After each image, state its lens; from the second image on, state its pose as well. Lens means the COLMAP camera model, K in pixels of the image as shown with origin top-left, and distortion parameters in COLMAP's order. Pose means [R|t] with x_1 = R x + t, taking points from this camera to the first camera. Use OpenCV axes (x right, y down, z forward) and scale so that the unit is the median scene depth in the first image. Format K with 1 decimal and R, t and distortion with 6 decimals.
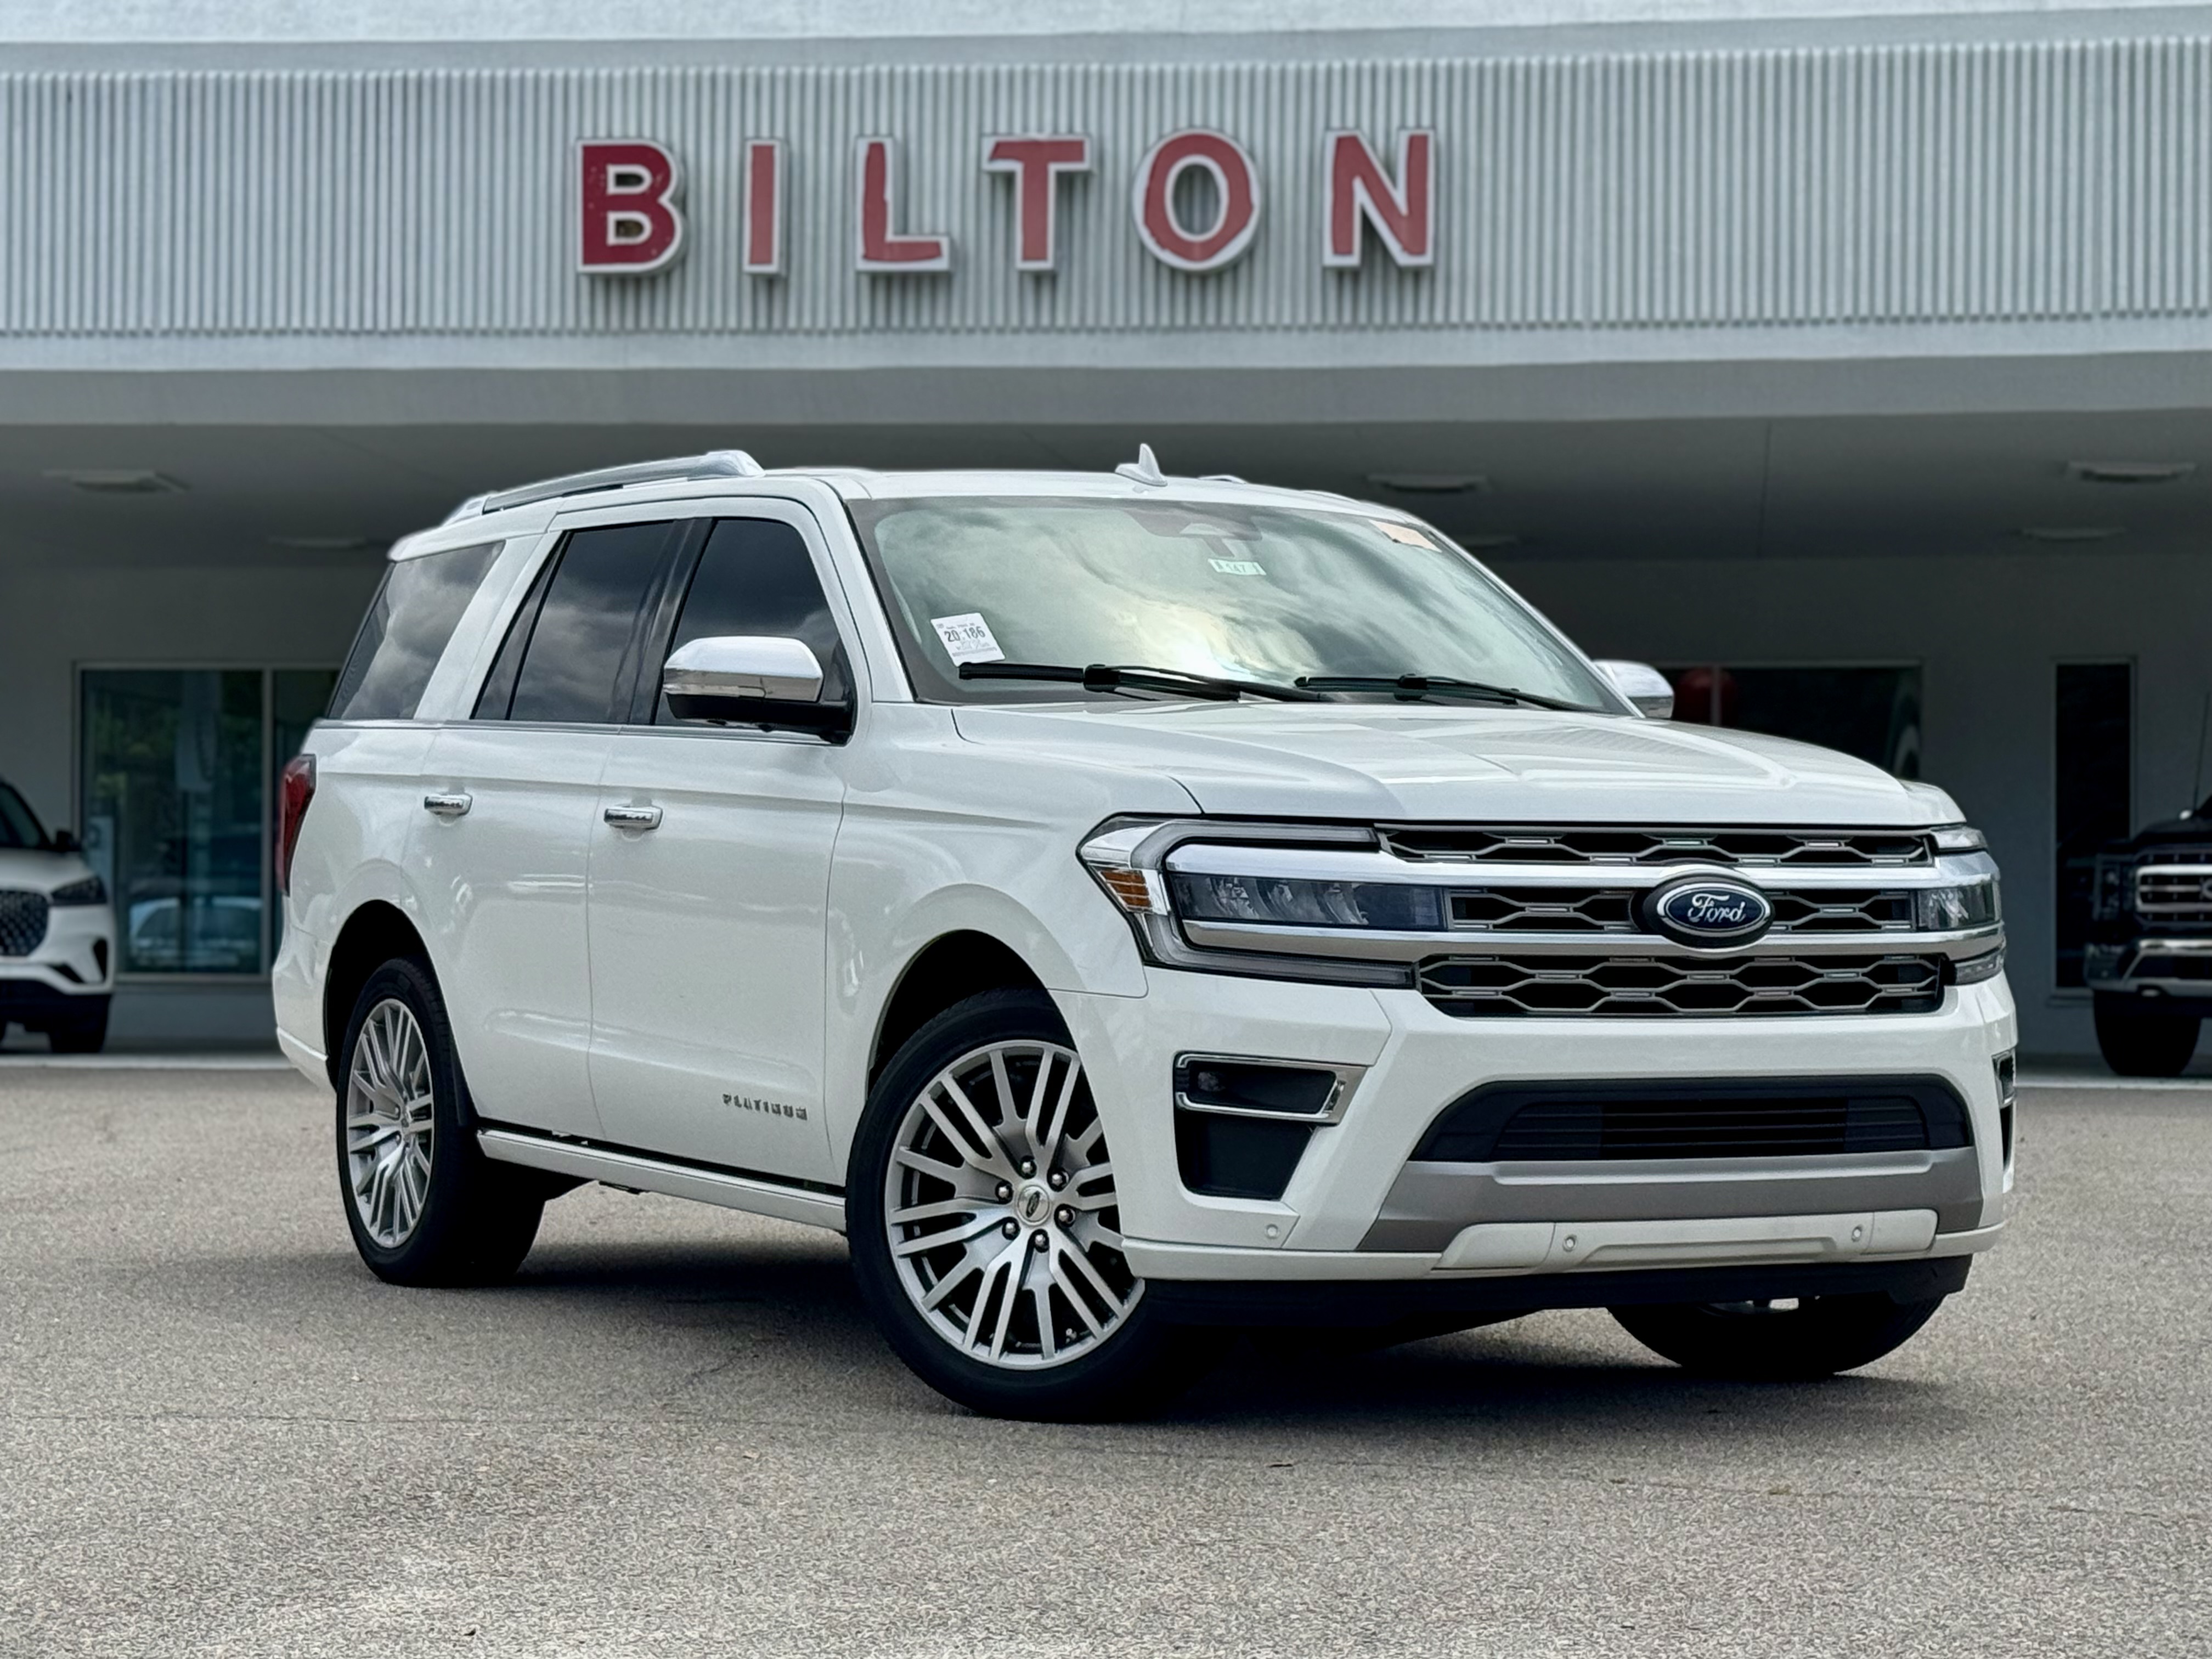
lens RADIAL K [[4741.9, 0, 1111.6], [0, 4741.9, 887.1], [0, 0, 1]] dist [0.148624, -0.006230]
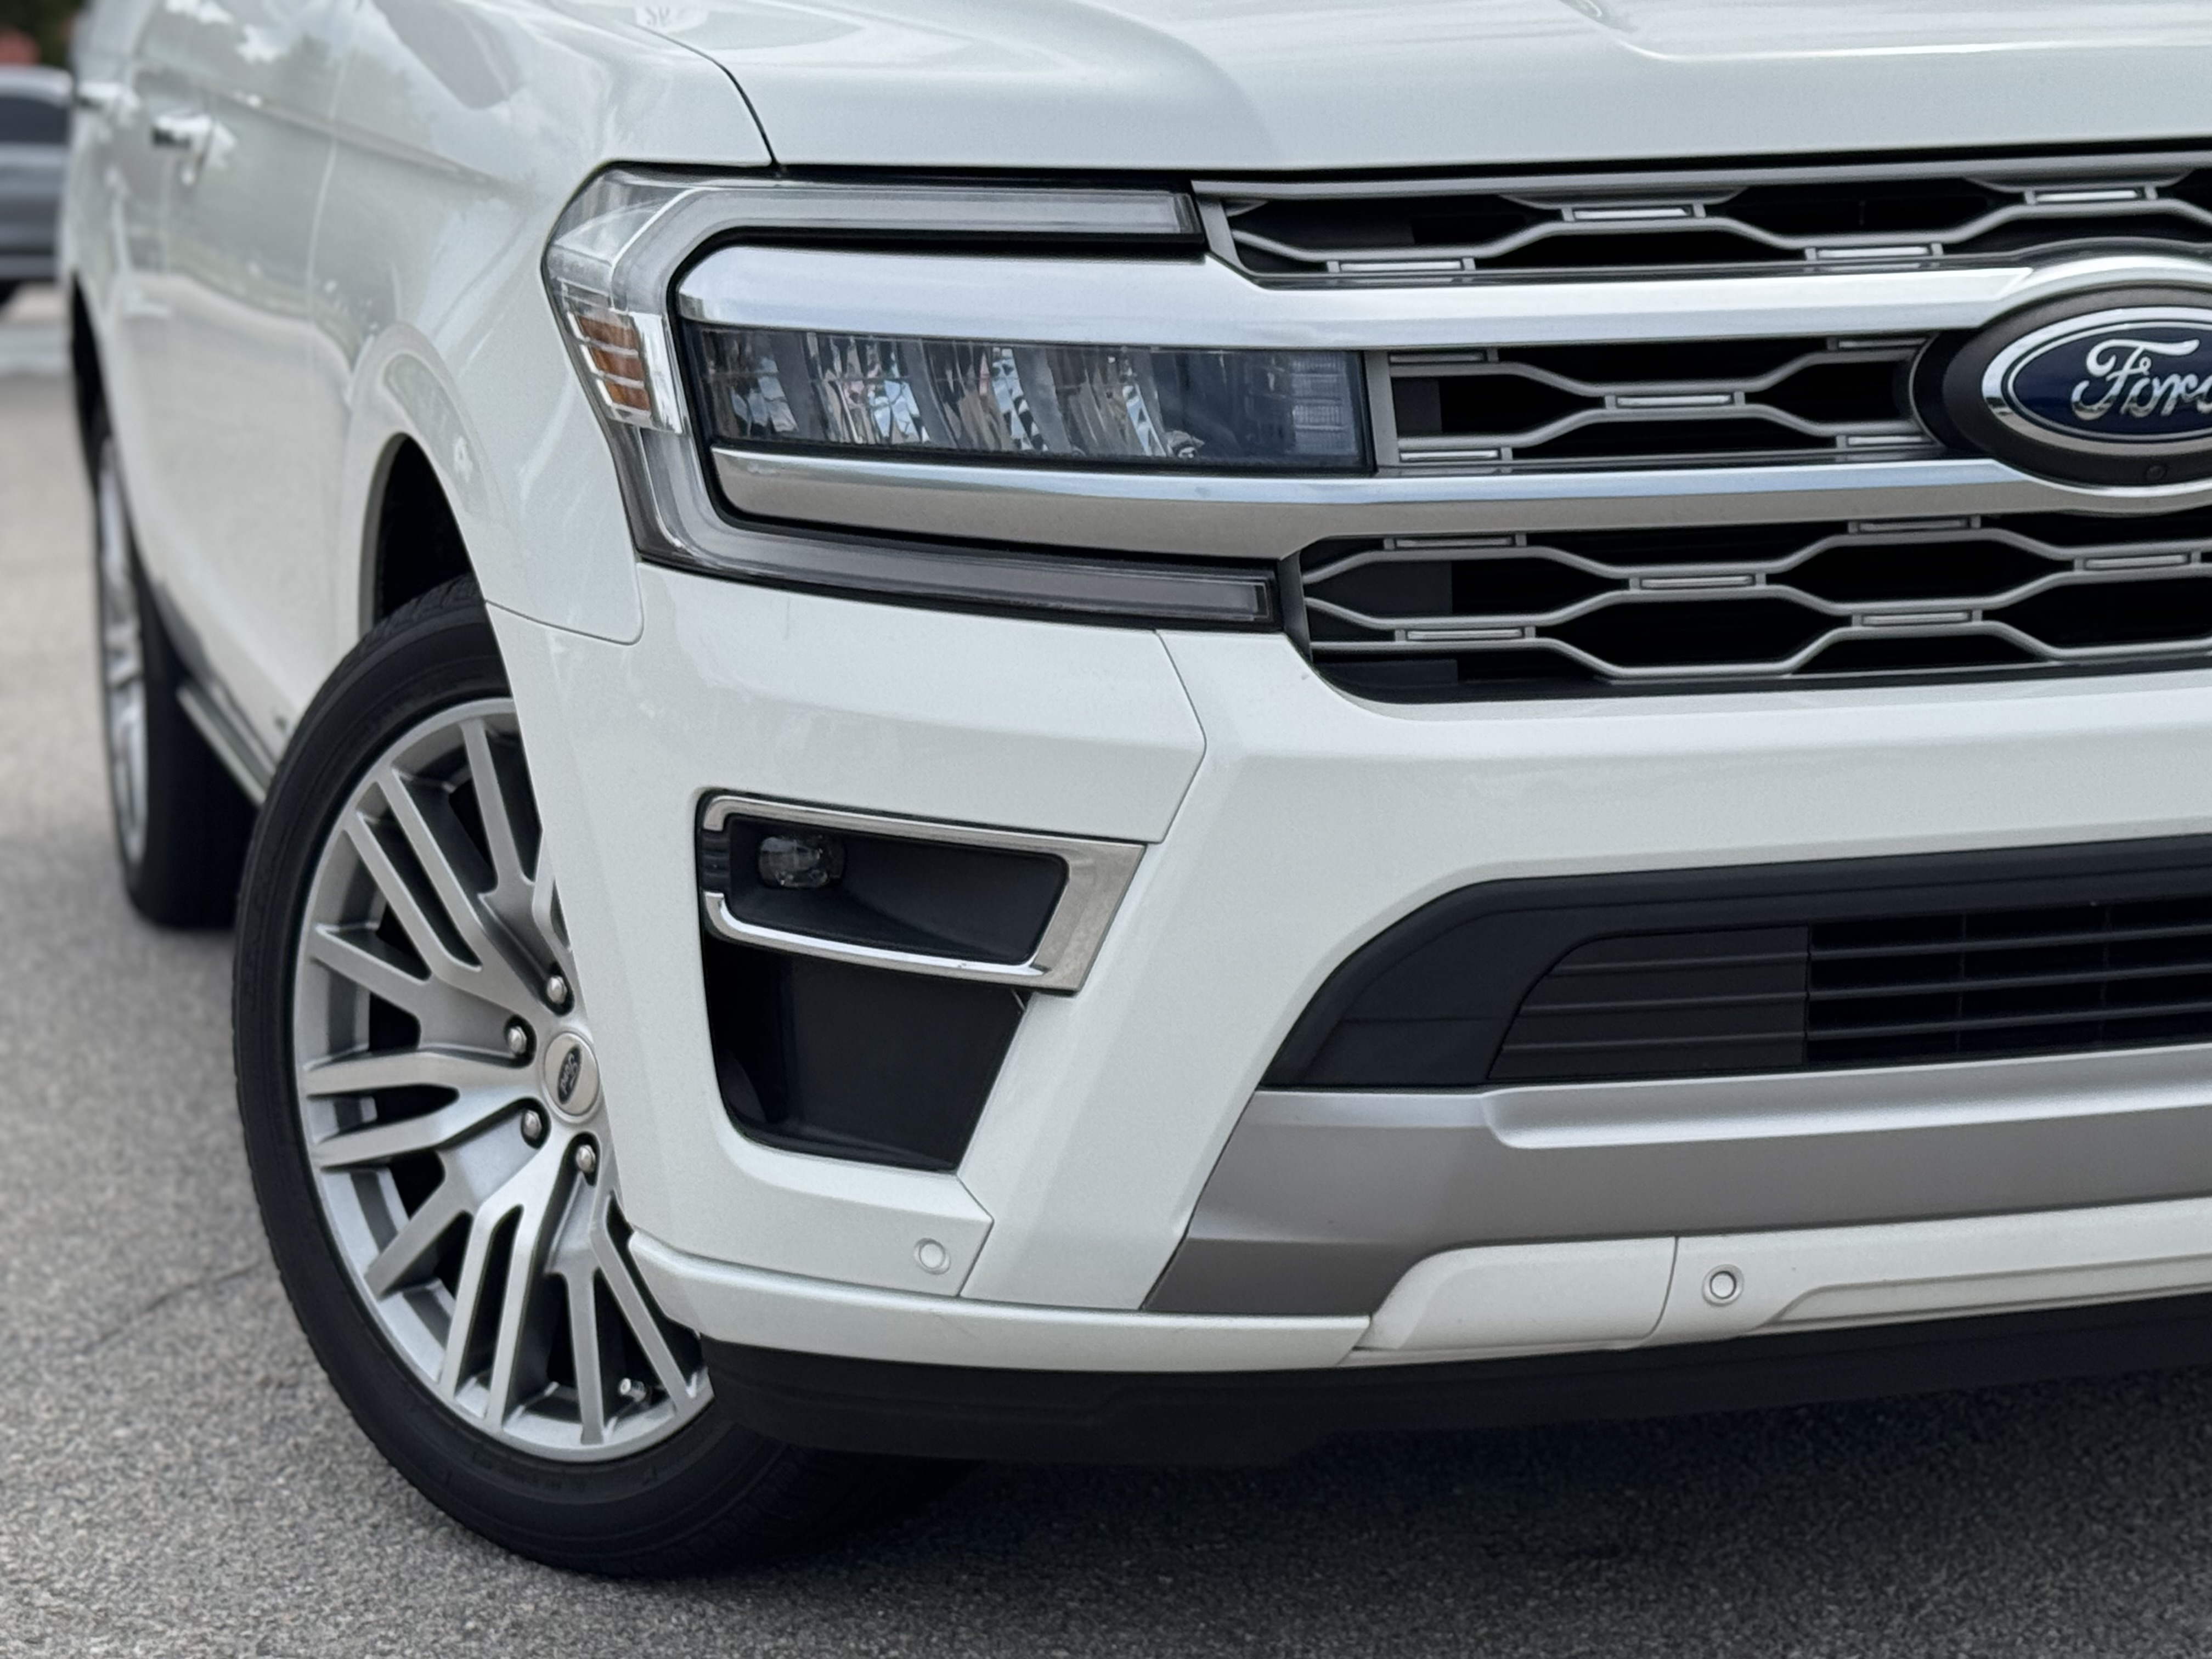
lens RADIAL K [[4686.1, 0, 1101.2], [0, 4686.1, 819.9], [0, 0, 1]] dist [0.144610, 0.048079]
pose [[0.975176, 0.003704, -0.221402, 0.128635], [0.030730, 0.987921, 0.151879, -0.019967], [0.219290, -0.154913, 0.963283, 0.621939]]
